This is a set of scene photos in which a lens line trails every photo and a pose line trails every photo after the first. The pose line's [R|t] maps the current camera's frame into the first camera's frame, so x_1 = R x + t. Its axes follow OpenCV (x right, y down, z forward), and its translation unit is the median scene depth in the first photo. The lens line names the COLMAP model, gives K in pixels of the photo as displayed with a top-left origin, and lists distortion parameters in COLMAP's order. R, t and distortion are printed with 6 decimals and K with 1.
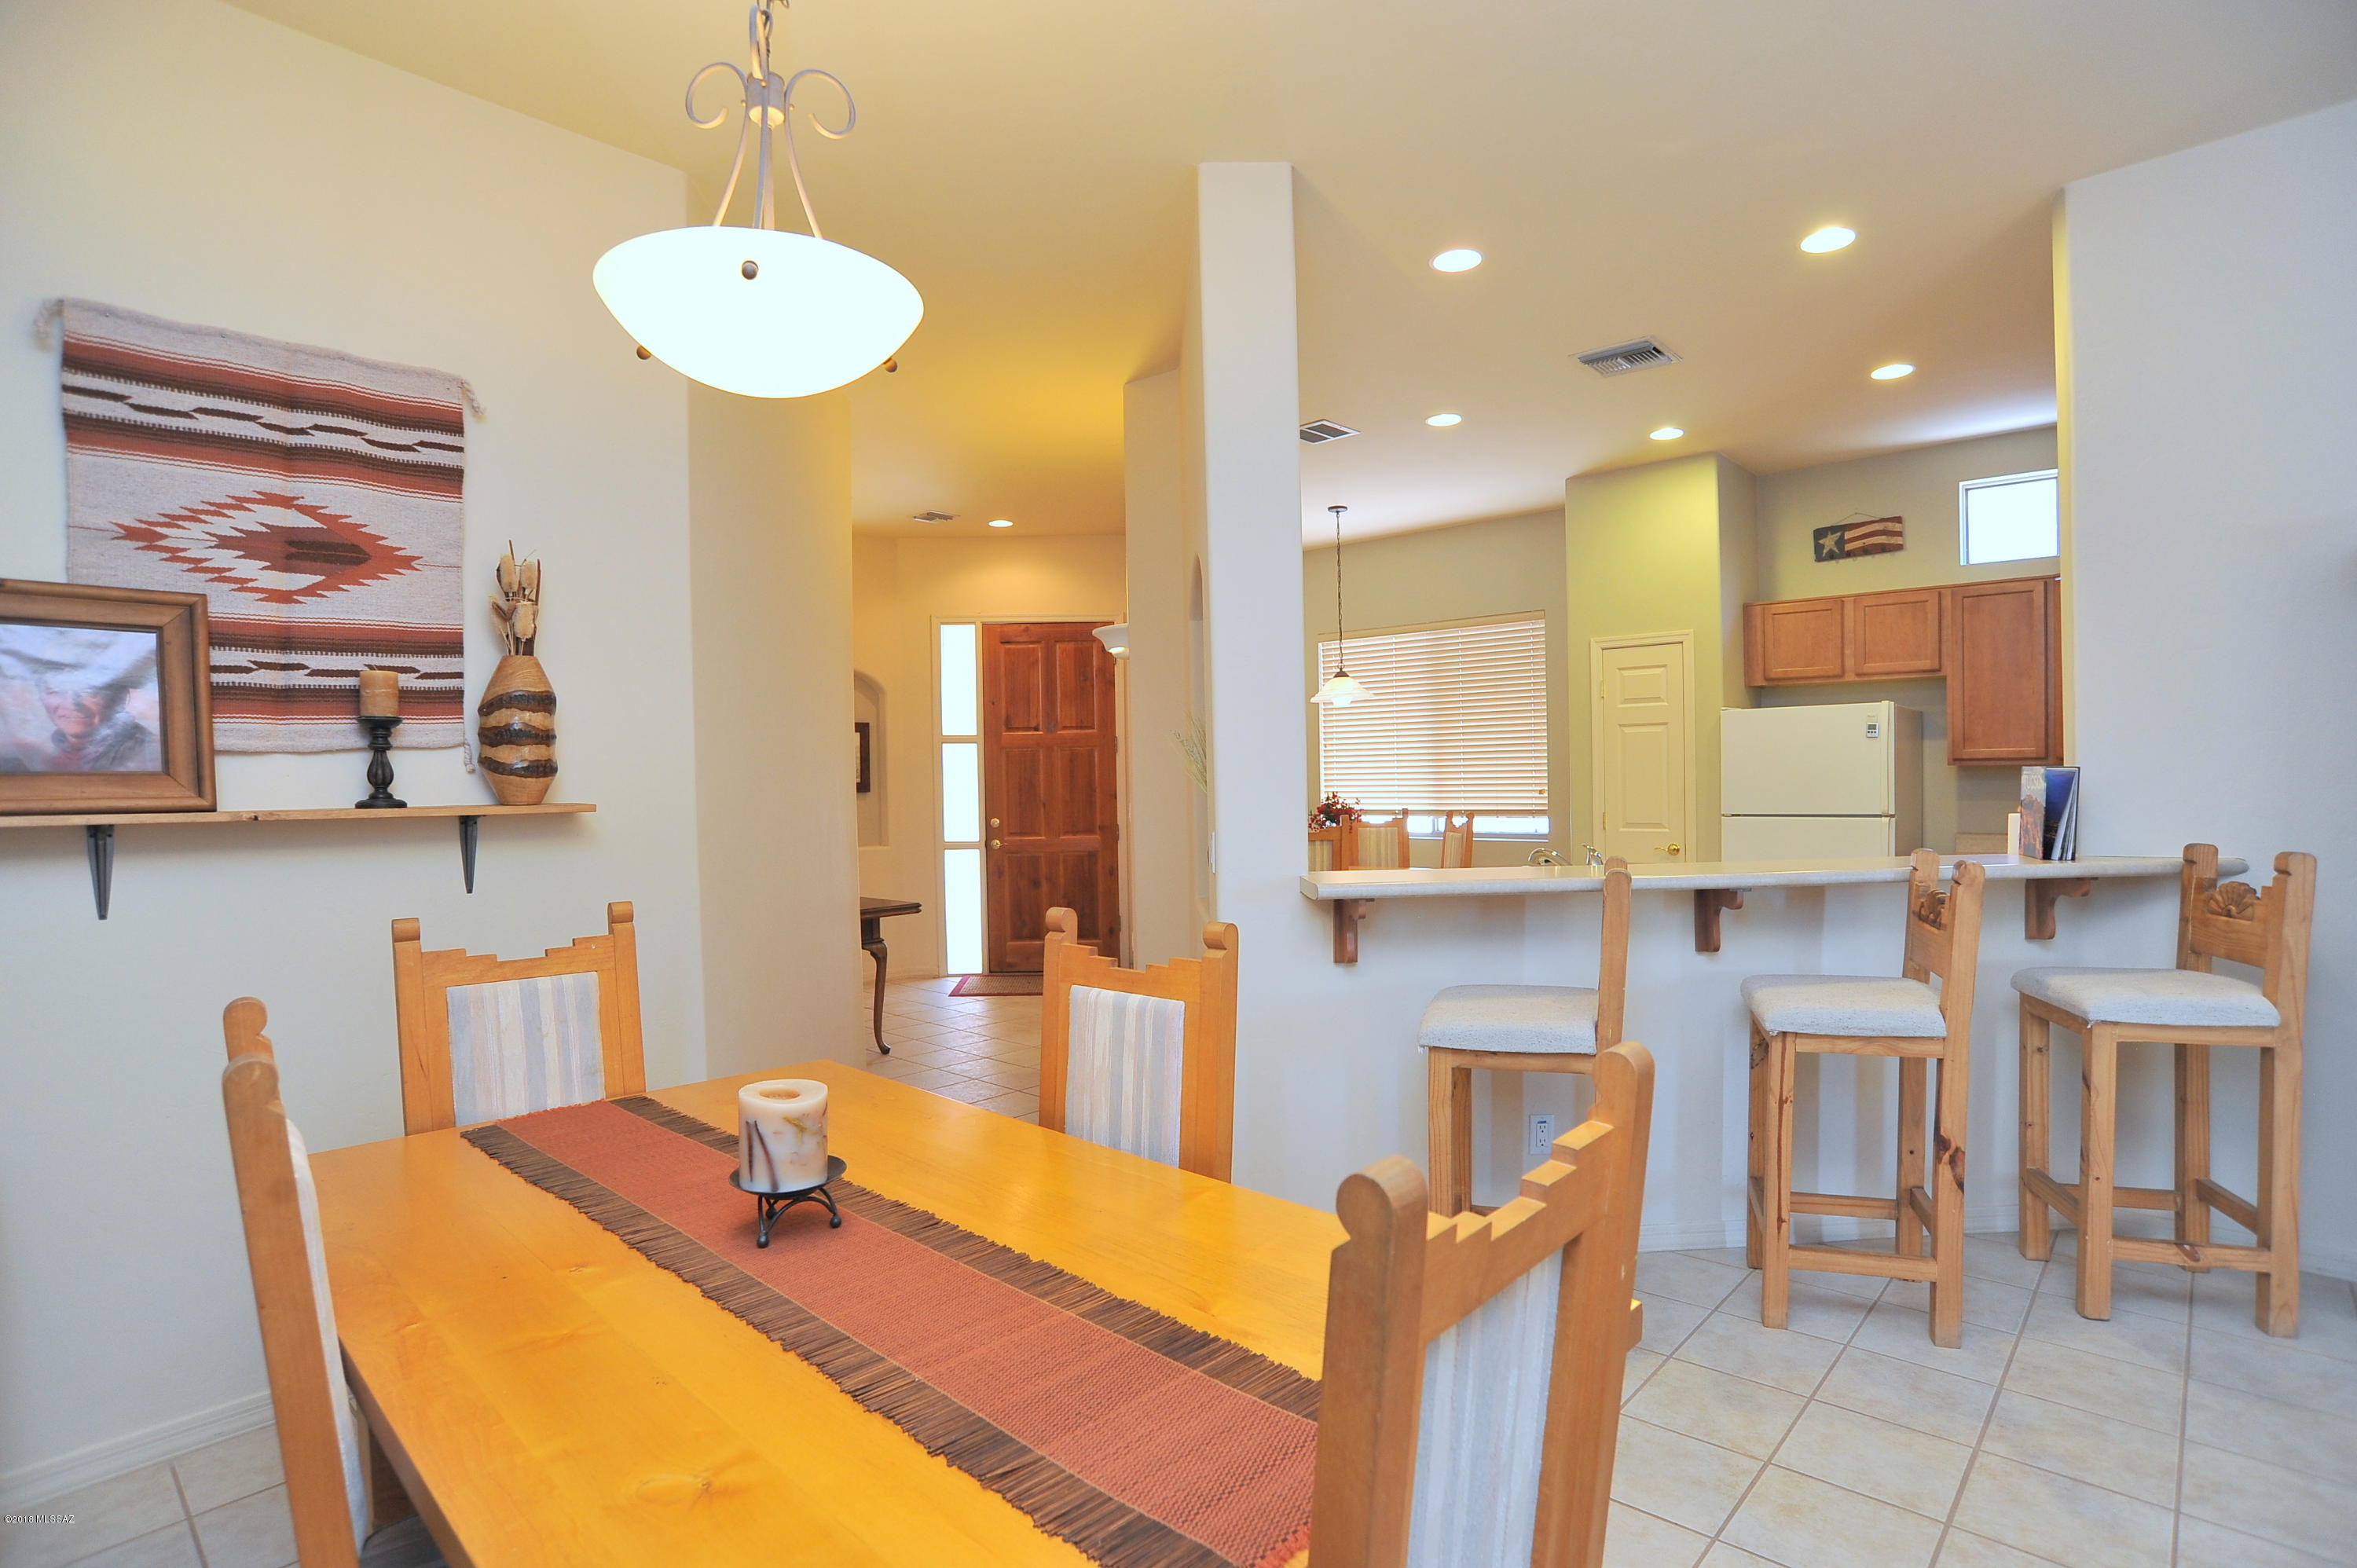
lens RADIAL K [[1188.2, 0, 1174.0], [0, 1188.2, 810.8], [0, 0, 1]] dist [-0.094997, 0.042545]
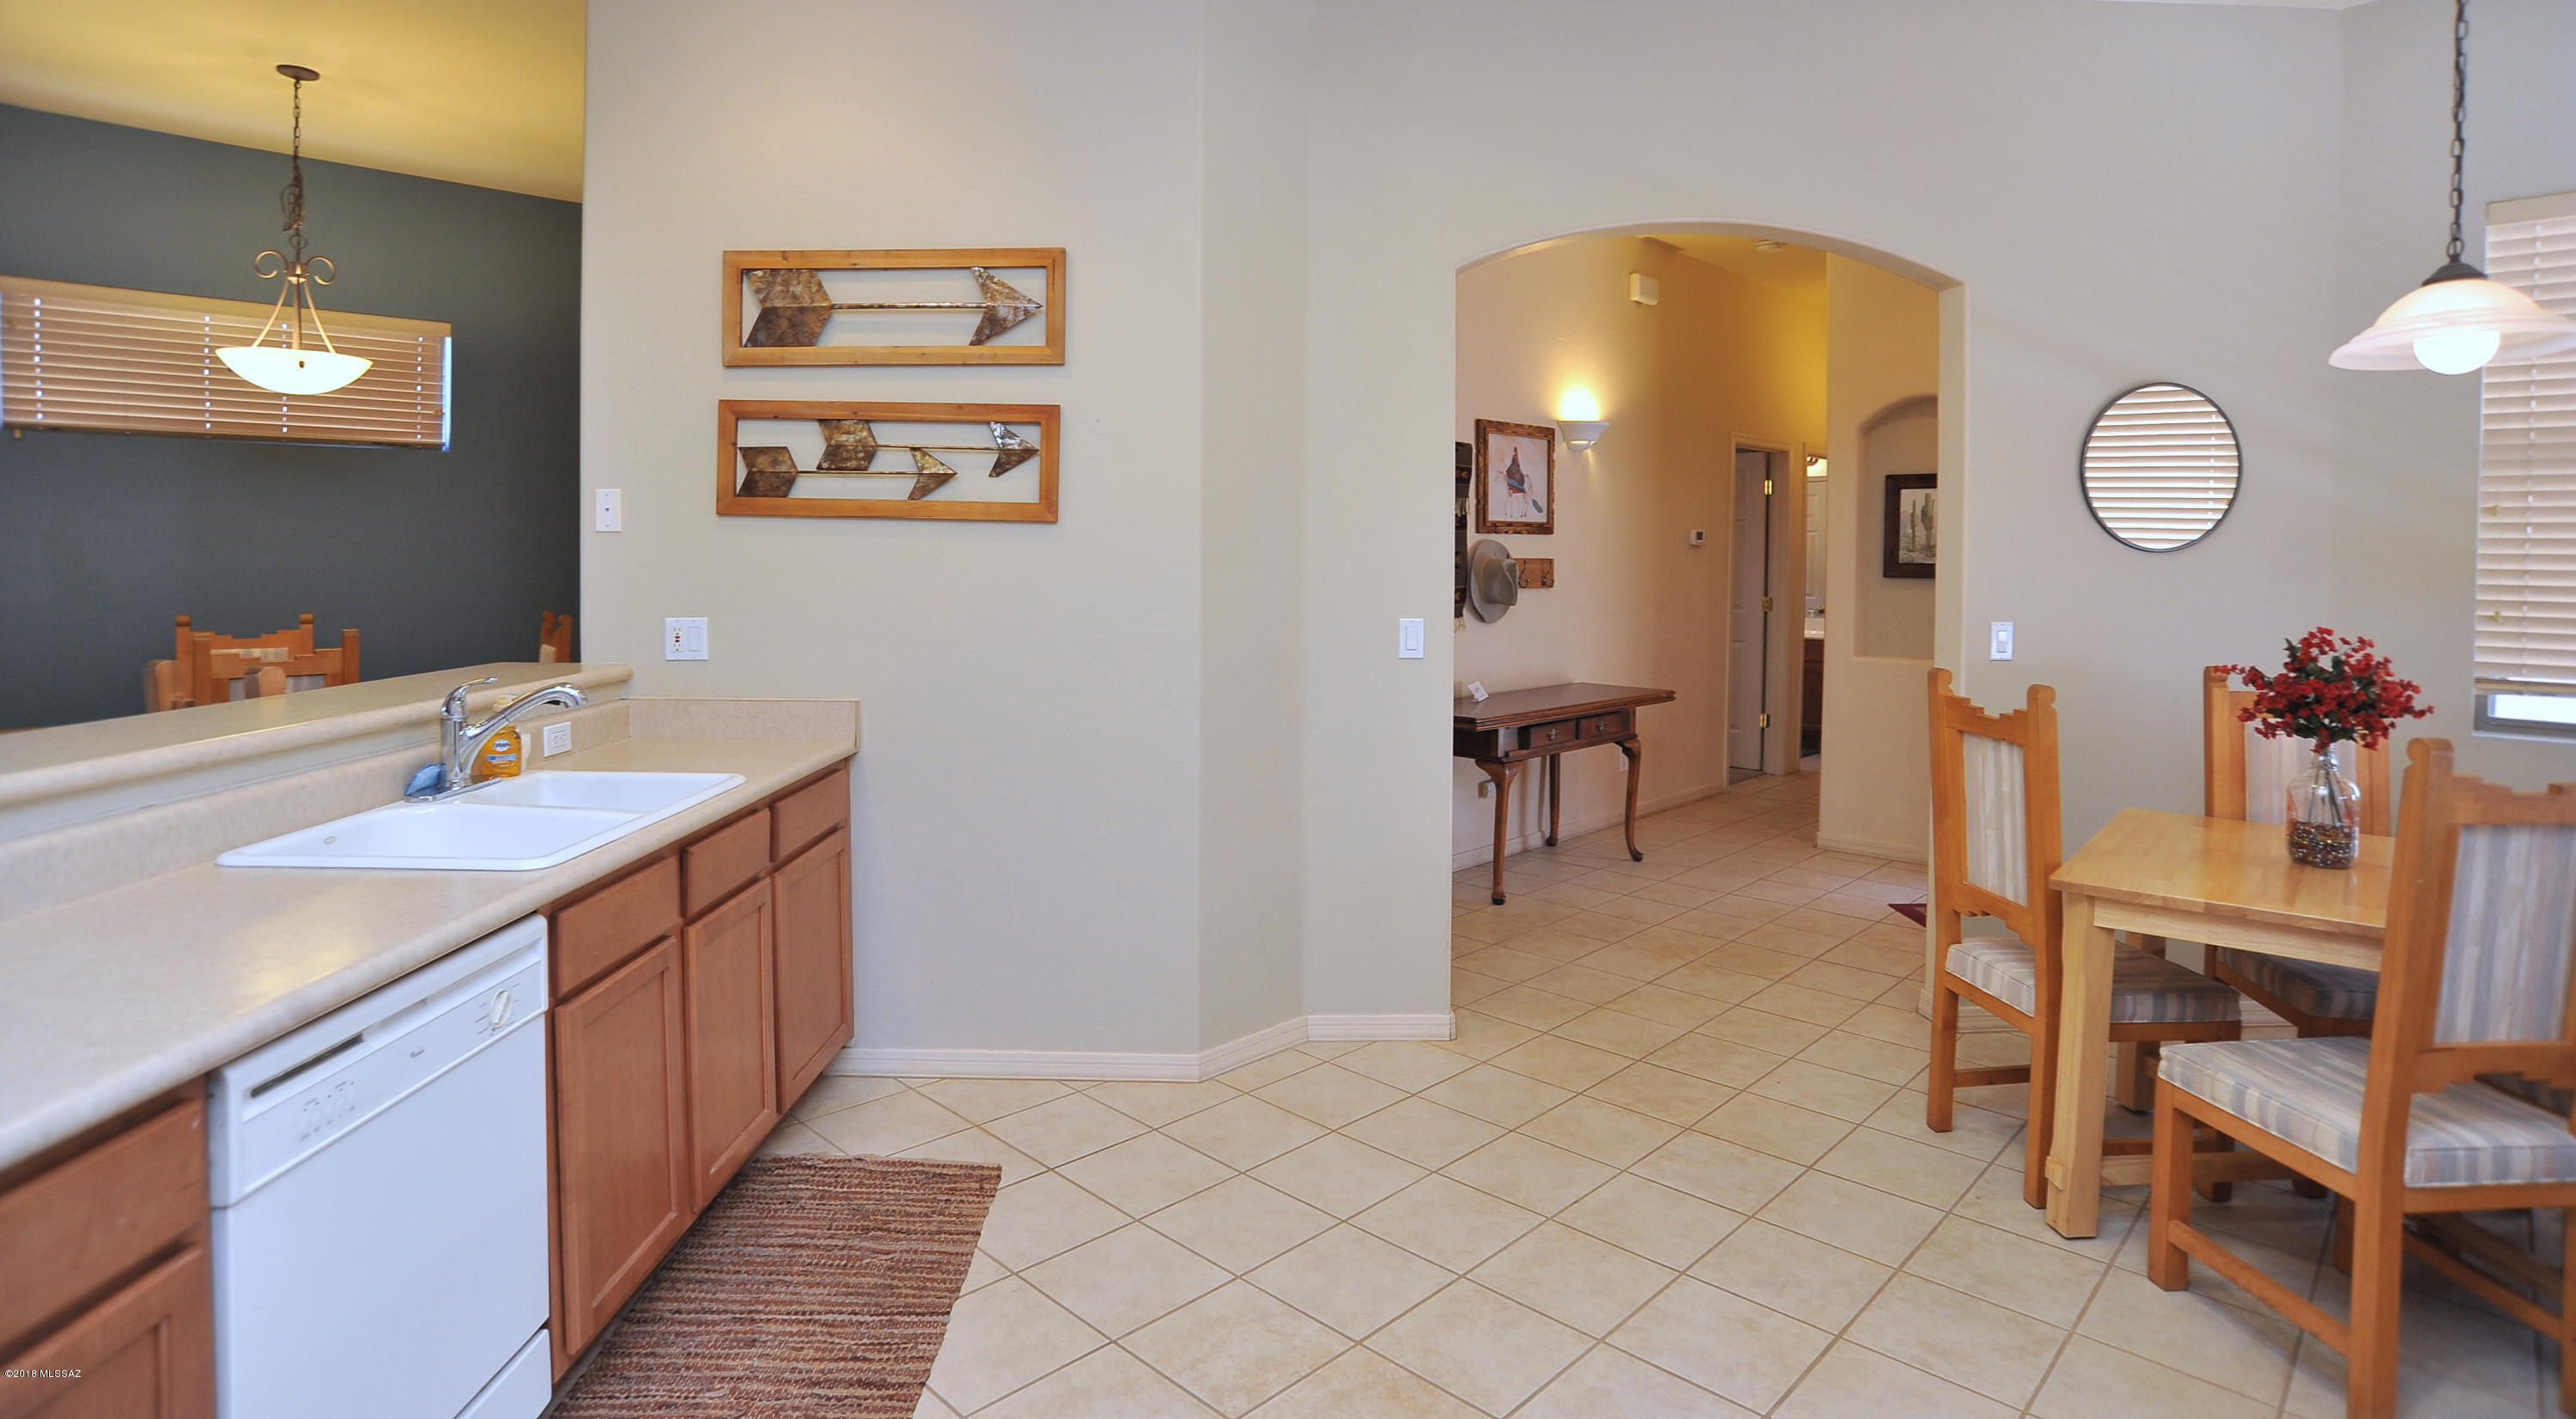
lens RADIAL K [[1288.5, 0, 1295.1], [0, 1288.5, 591.9], [0, 0, 1]] dist [-0.054156, 0.000695]
pose [[-0.024001, 0.050706, -0.998425, 1.343095], [-0.035160, 0.998052, 0.051532, -0.093763], [0.999093, 0.036342, -0.022172, 1.914896]]
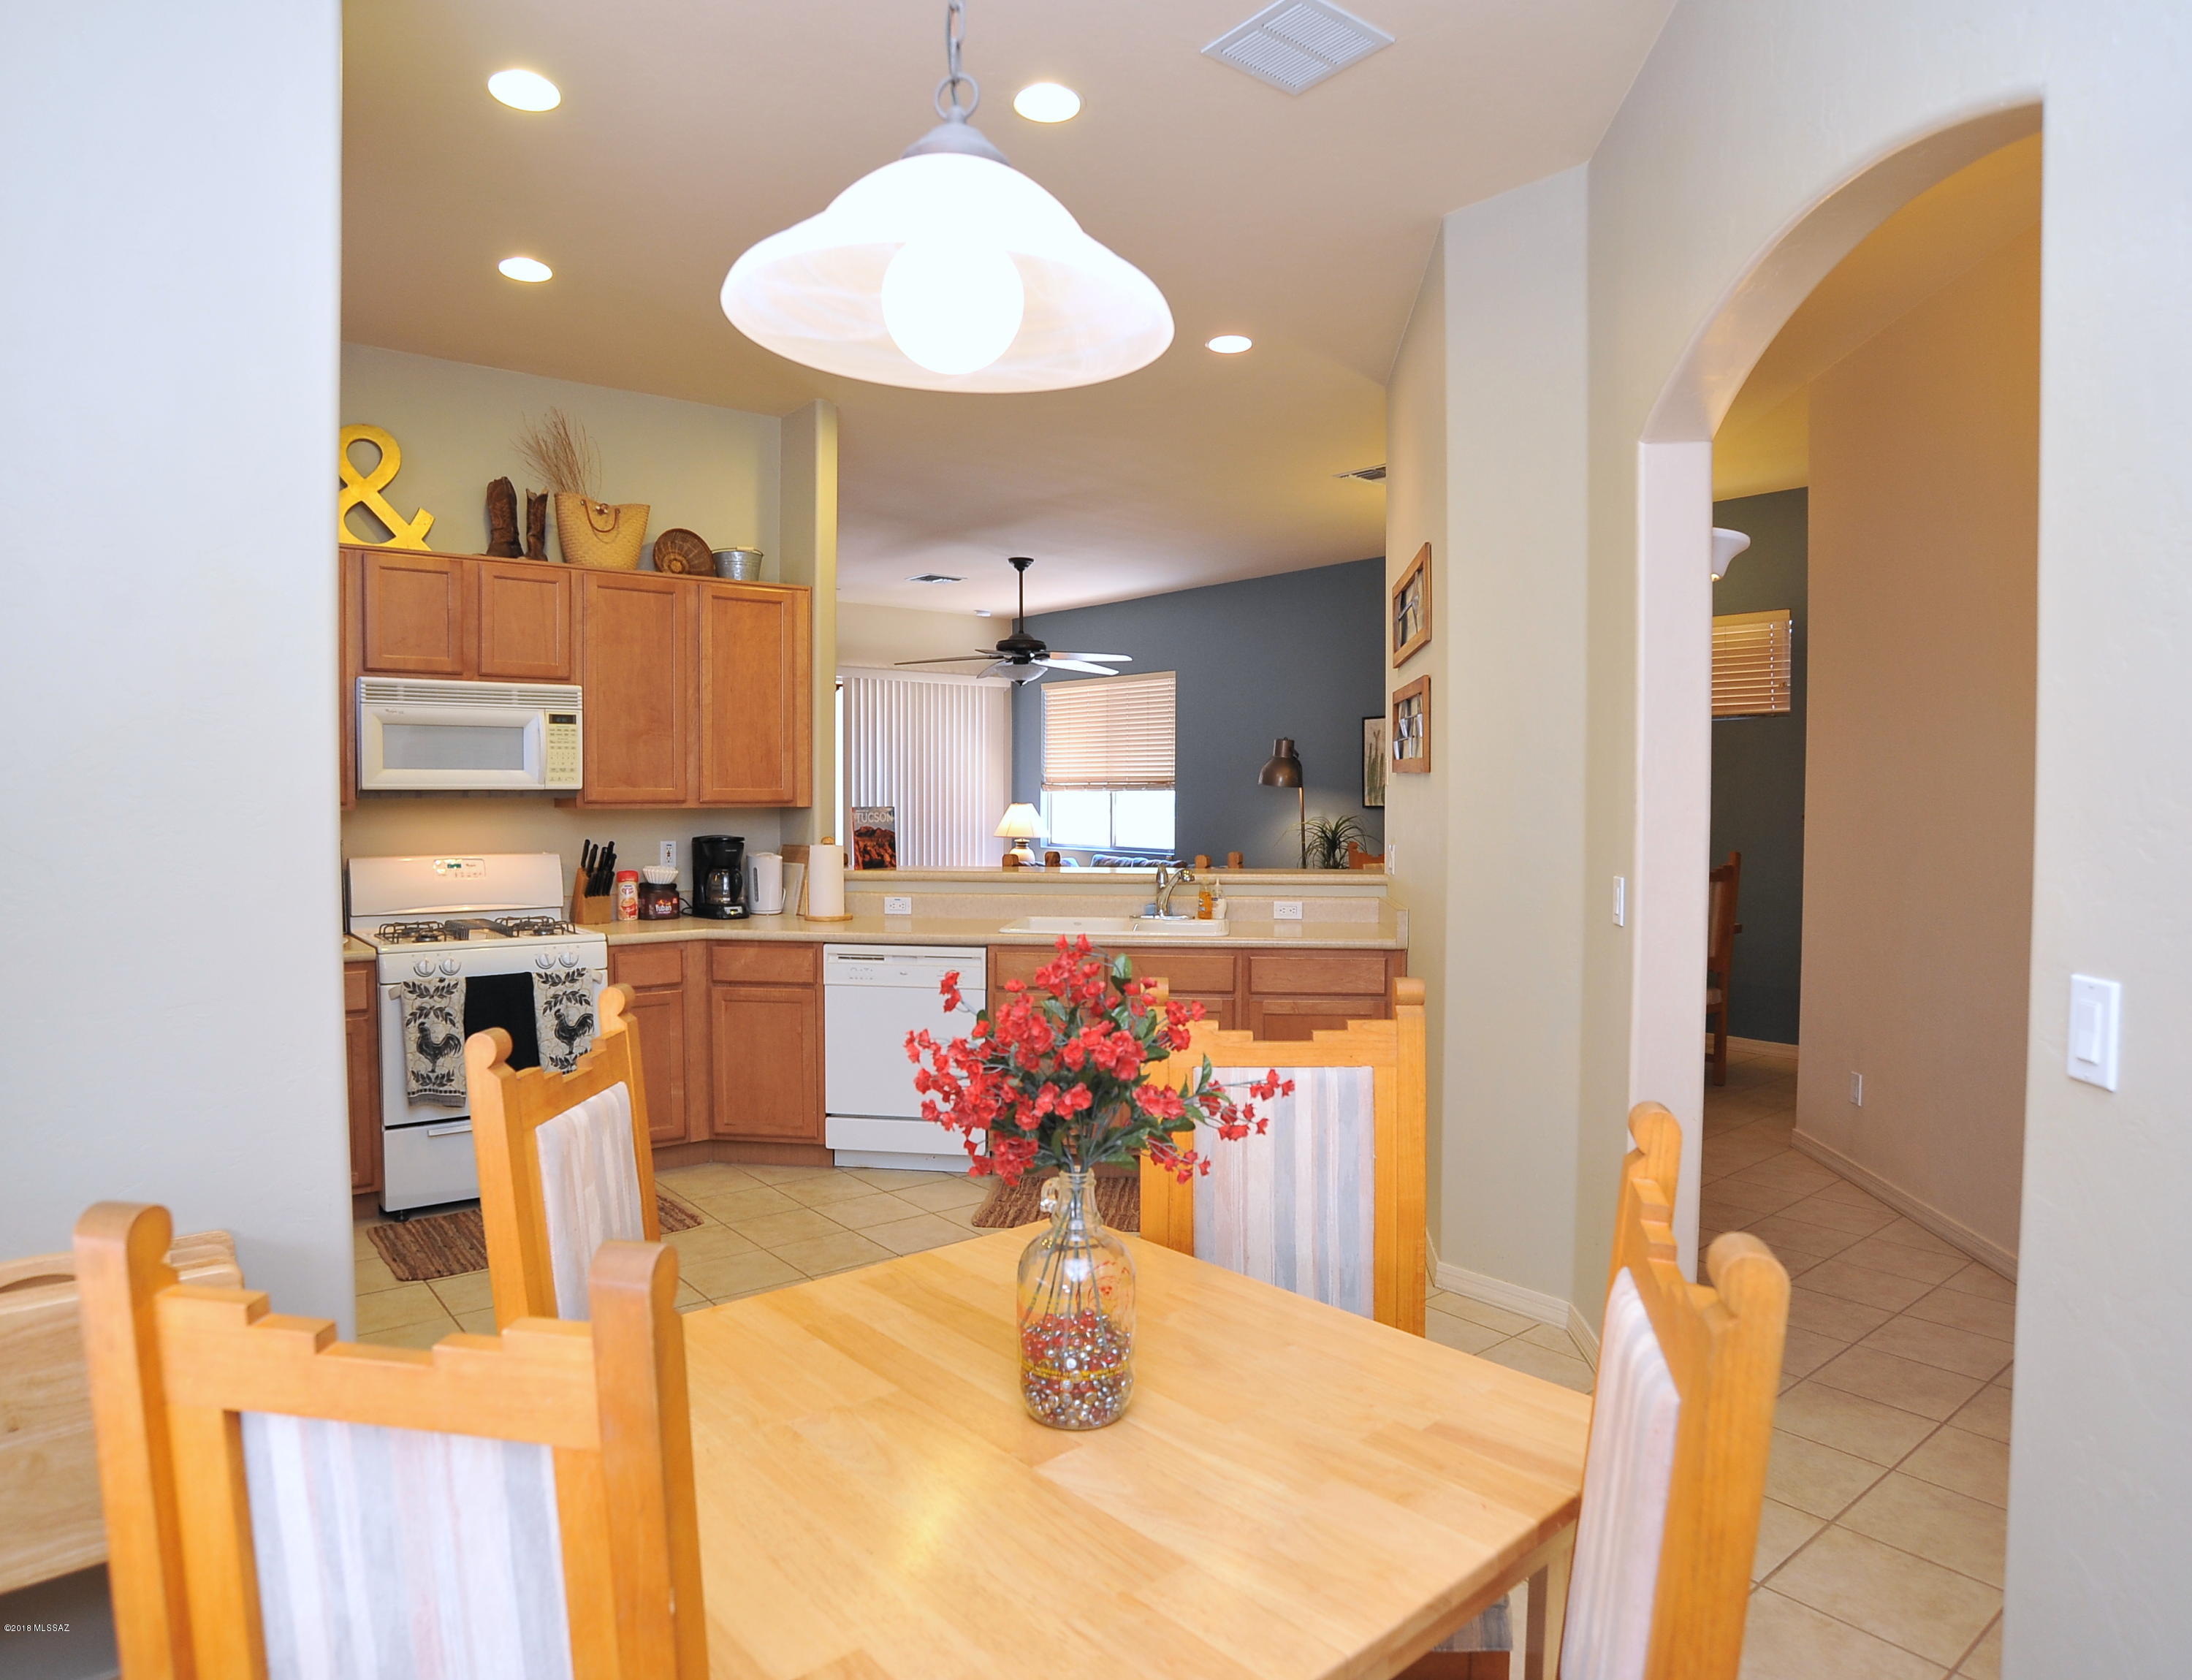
lens RADIAL K [[1320.4, 0, 1069.6], [0, 1320.4, 844.6], [0, 0, 1]] dist [-0.083891, 0.000286]
pose [[-0.986796, 0.011272, 0.161578, 0.277135], [0.021832, 0.997728, 0.063728, -0.114563], [-0.160492, 0.066414, -0.984800, 3.199845]]
